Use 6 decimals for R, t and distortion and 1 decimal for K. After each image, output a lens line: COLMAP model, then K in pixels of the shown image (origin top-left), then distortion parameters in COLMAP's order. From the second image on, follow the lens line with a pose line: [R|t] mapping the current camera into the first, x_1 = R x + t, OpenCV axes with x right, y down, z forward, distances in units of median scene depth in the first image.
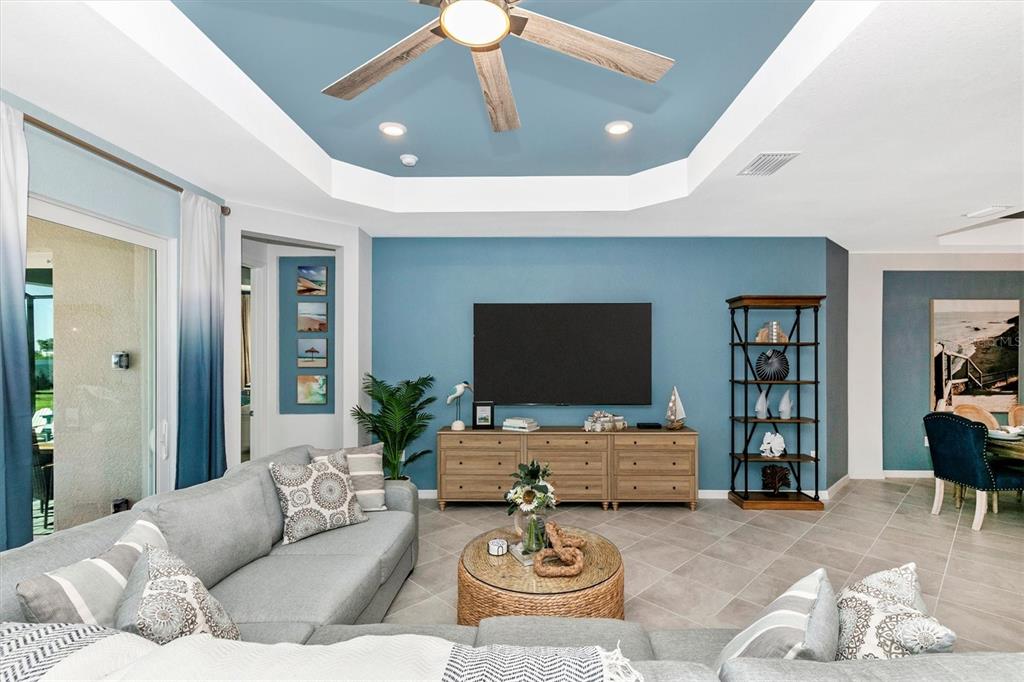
lens RADIAL K [[465.3, 0, 513.2], [0, 465.3, 353.6], [0, 0, 1]] dist [0.001430, -0.000197]
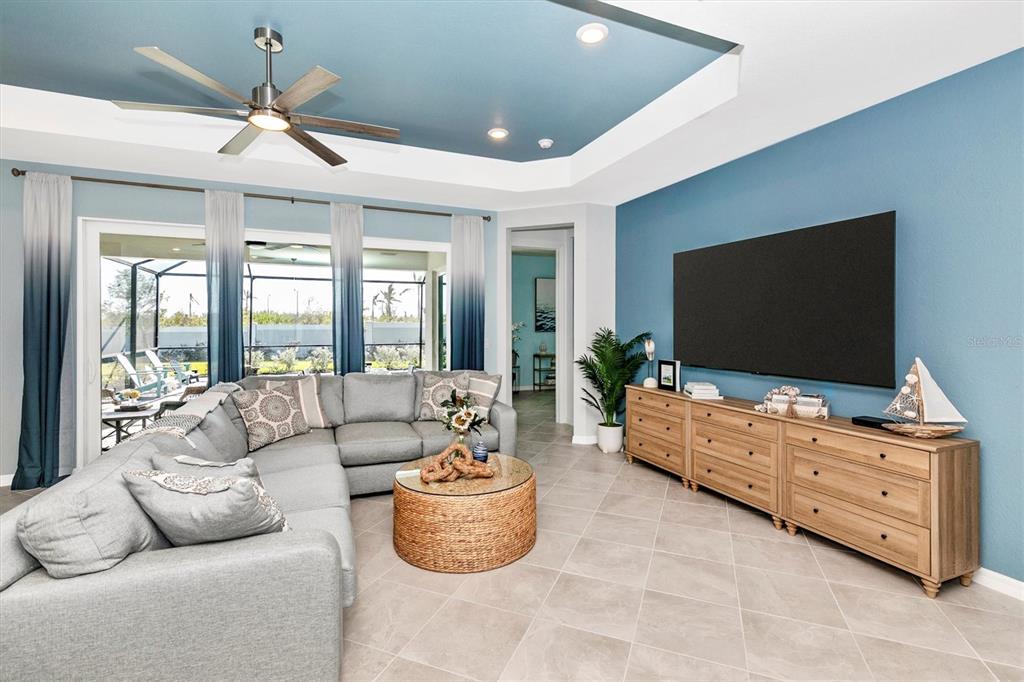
lens RADIAL K [[461.9, 0, 517.0], [0, 461.9, 333.6], [0, 0, 1]] dist [0.000897, 0.000112]
pose [[0.399886, 0.019723, -0.916353, 0.670695], [-0.010923, 0.999800, 0.016752, 0.039952], [0.916500, 0.003310, 0.400021, 0.371561]]
